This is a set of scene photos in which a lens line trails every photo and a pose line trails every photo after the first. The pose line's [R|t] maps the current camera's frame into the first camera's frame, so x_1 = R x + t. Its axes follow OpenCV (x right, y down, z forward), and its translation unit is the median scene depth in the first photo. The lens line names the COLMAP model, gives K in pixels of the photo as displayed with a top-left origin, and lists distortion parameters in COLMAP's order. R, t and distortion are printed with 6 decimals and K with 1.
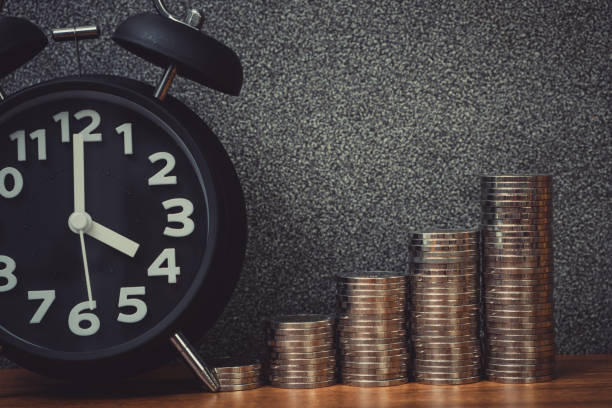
lens RADIAL K [[1904.3, 0, 306.0], [0, 1904.3, 204.0], [0, 0, 1]] dist [0.065113, 0.204427]
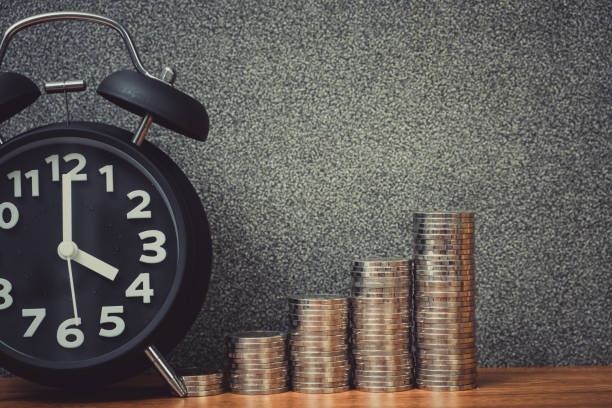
lens RADIAL K [[1904.3, 0, 306.0], [0, 1904.3, 204.0], [0, 0, 1]] dist [0.065113, 0.204427]
pose [[0.999909, 0.007207, 0.011378, 0.012919], [-0.007091, 0.999923, -0.010177, -0.007518], [-0.011450, 0.010095, 0.999883, -0.159136]]
